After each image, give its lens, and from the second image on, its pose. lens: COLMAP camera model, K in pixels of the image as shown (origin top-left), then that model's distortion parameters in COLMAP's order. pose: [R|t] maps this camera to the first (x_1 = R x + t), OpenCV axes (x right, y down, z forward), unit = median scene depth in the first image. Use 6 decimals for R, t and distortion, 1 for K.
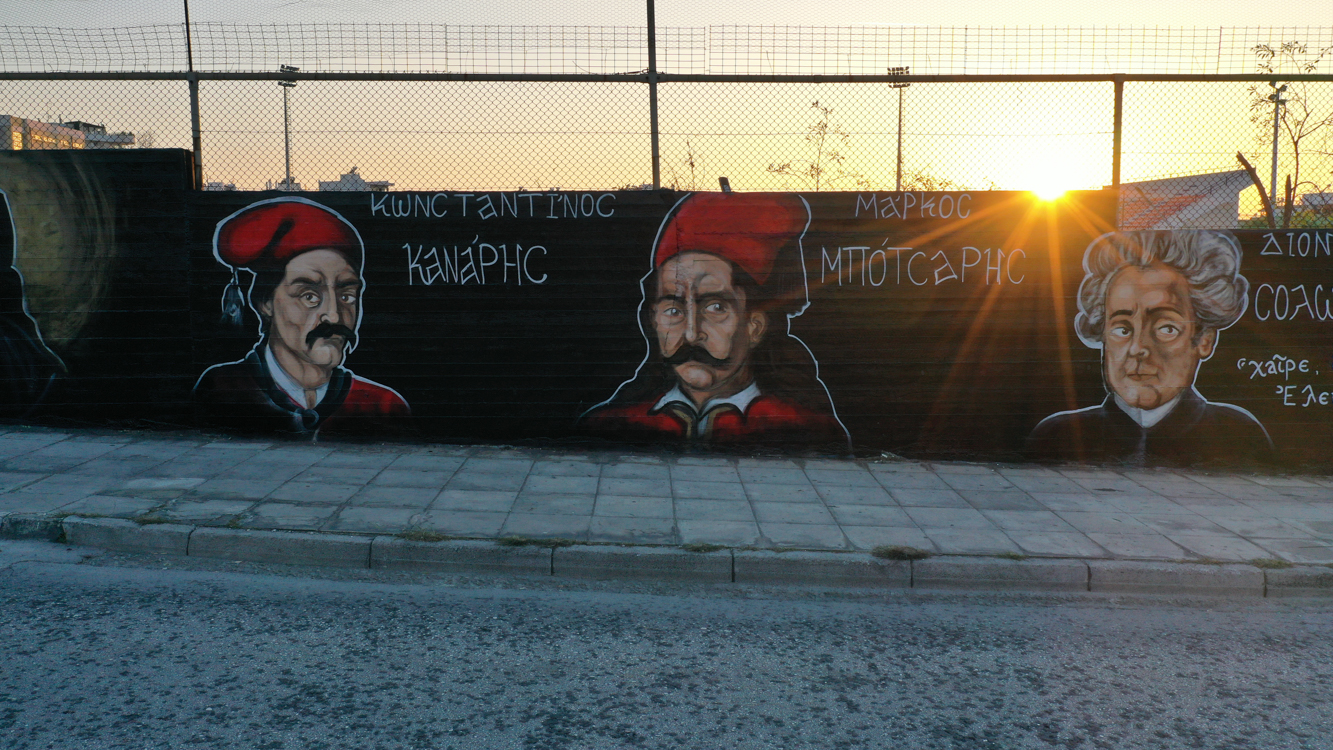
lens RADIAL K [[1063.6, 0, 666.5], [0, 1063.6, 375.0], [0, 0, 1]] dist [-0.000109, 0.010454]
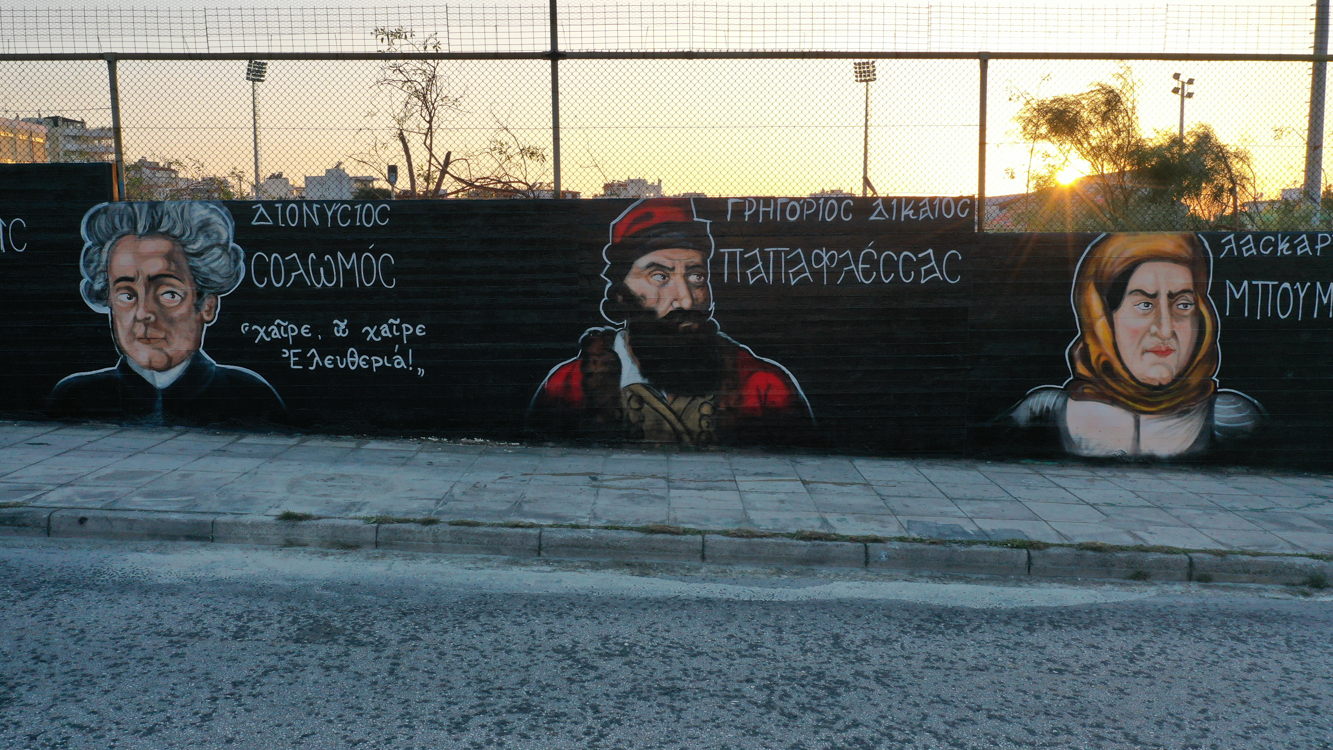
lens RADIAL K [[1063.6, 0, 666.5], [0, 1063.6, 375.0], [0, 0, 1]] dist [-0.000109, 0.010454]
pose [[0.999808, 0.003733, -0.019233, 0.983287], [-0.003656, 0.999985, 0.004020, 0.030096], [0.019248, -0.003949, 0.999807, -0.045883]]
